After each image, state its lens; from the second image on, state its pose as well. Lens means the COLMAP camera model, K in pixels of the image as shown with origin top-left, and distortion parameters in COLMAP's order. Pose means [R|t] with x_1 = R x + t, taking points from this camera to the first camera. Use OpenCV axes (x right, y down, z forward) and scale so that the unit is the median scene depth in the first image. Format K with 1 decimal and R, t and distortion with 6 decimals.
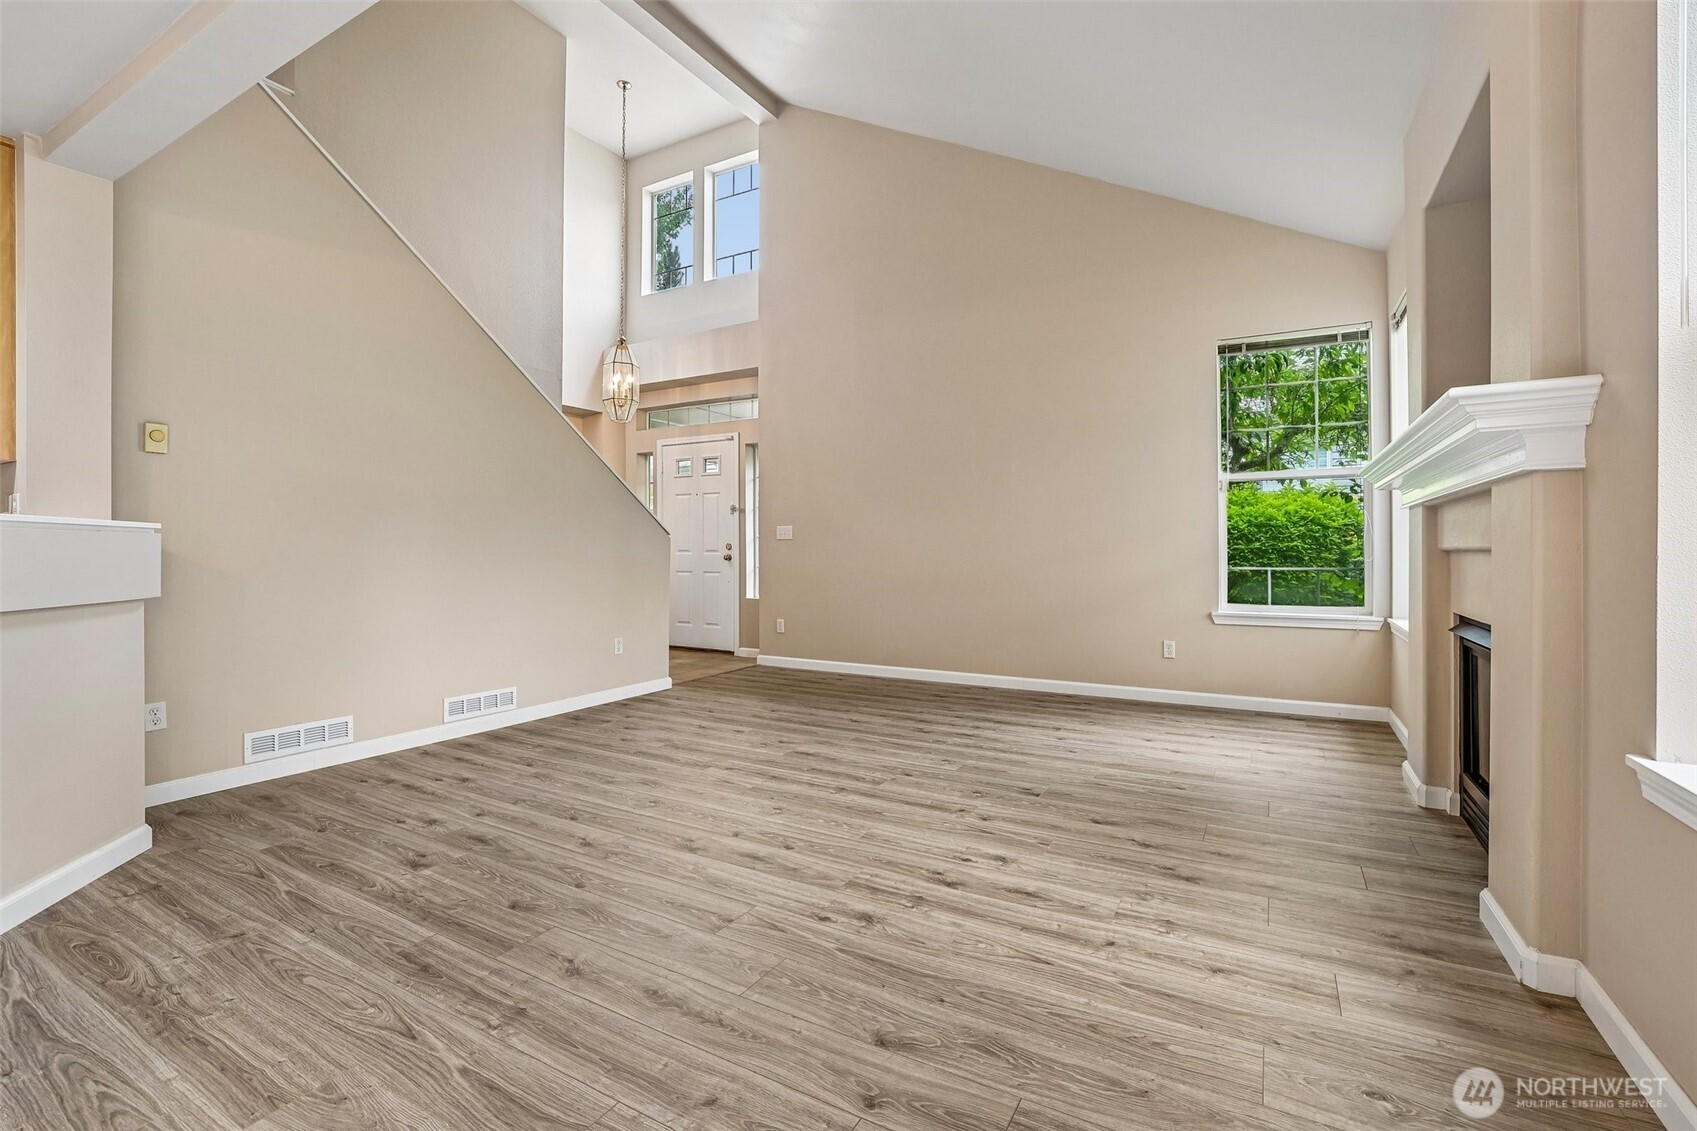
lens RADIAL K [[745.5, 0, 853.6], [0, 745.5, 552.0], [0, 0, 1]] dist [-0.044914, 0.018371]
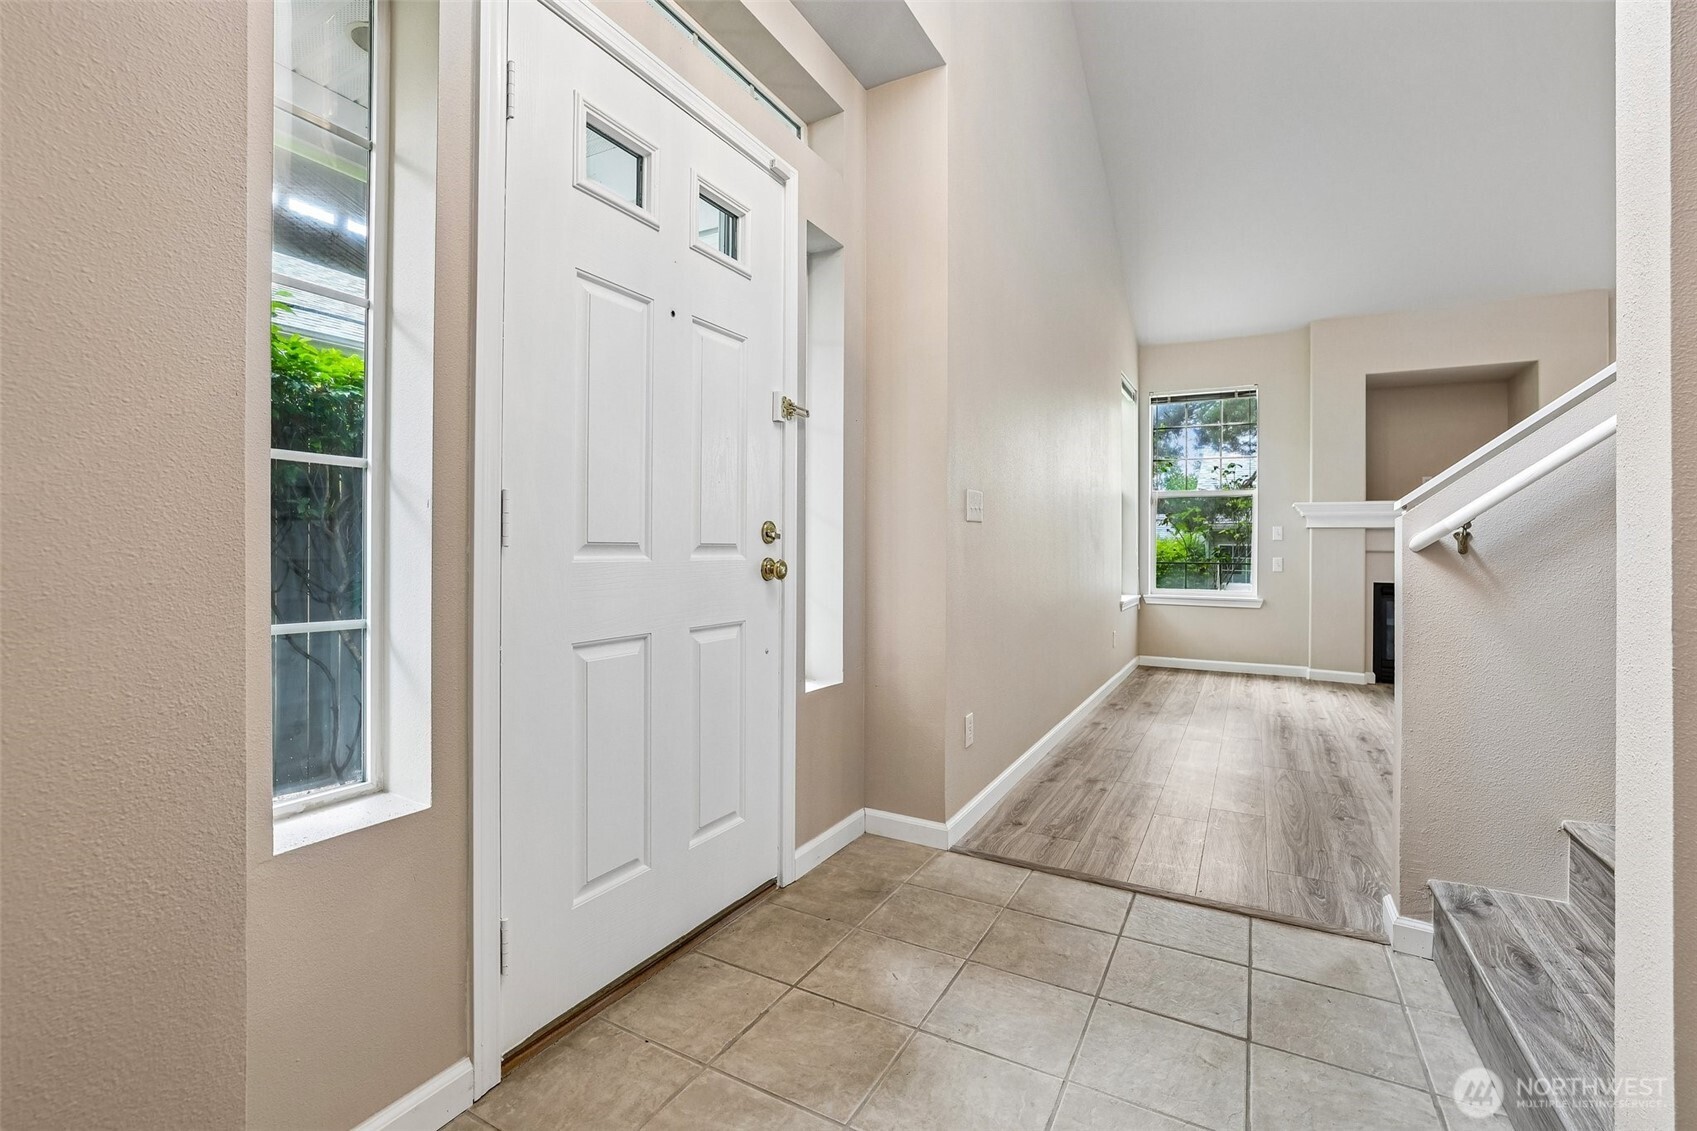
lens RADIAL K [[745.5, 0, 853.6], [0, 745.5, 552.0], [0, 0, 1]] dist [-0.044914, 0.018371]
pose [[-0.014193, -0.008975, 0.999859, -0.683989], [-0.008995, 0.999920, 0.008848, -0.003175], [-0.999859, -0.008868, -0.014272, 1.439081]]
